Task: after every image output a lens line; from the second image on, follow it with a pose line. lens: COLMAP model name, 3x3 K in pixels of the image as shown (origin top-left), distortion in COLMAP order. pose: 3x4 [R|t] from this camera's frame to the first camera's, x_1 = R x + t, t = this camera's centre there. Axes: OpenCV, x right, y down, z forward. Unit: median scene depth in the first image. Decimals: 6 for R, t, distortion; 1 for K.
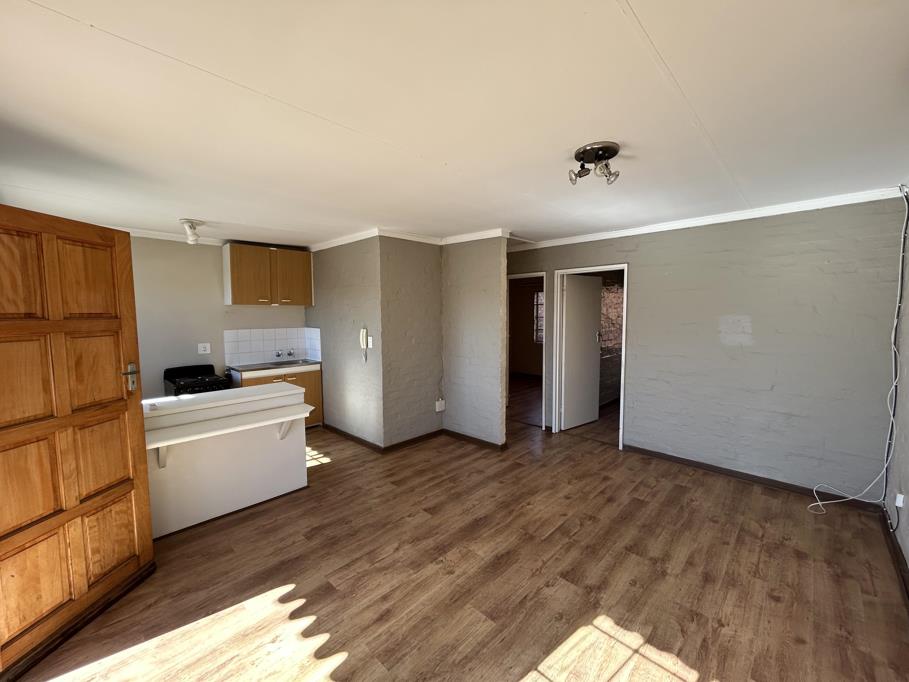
lens RADIAL K [[371.1, 0, 456.6], [0, 371.1, 340.9], [0, 0, 1]] dist [0.002322, 0.000016]
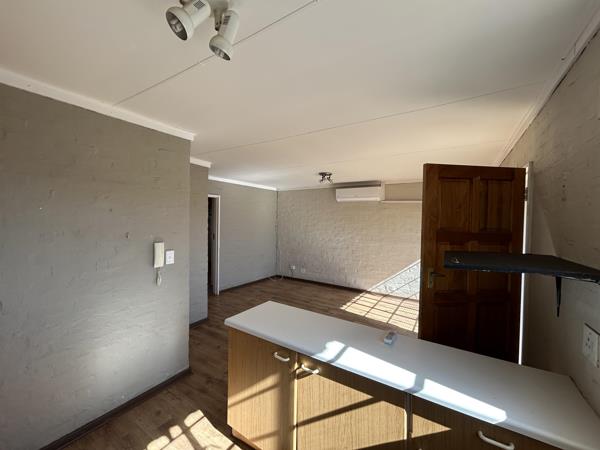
lens RADIAL K [[244.9, 0, 300.8], [0, 244.9, 224.7], [0, 0, 1]] dist [0.002322, 0.000016]
pose [[-0.195706, -0.019603, 0.980467, -0.915088], [0.059969, 0.997690, 0.031917, -0.076353], [-0.978827, 0.065044, -0.194078, 0.894843]]
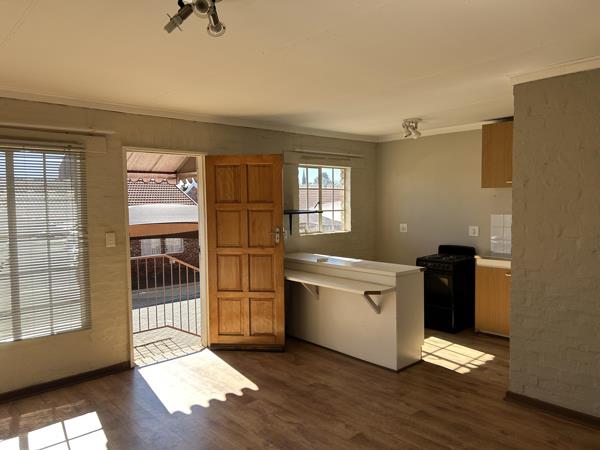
lens RADIAL K [[454.3, 0, 302.9], [0, 454.3, 227.5], [0, 0, 1]] dist [0.075209, -0.064168]
pose [[-0.062725, 0.066919, -0.995785, 0.723561], [-0.063434, 0.995465, 0.070893, -0.058338], [0.996013, 0.067614, -0.058195, 0.703058]]
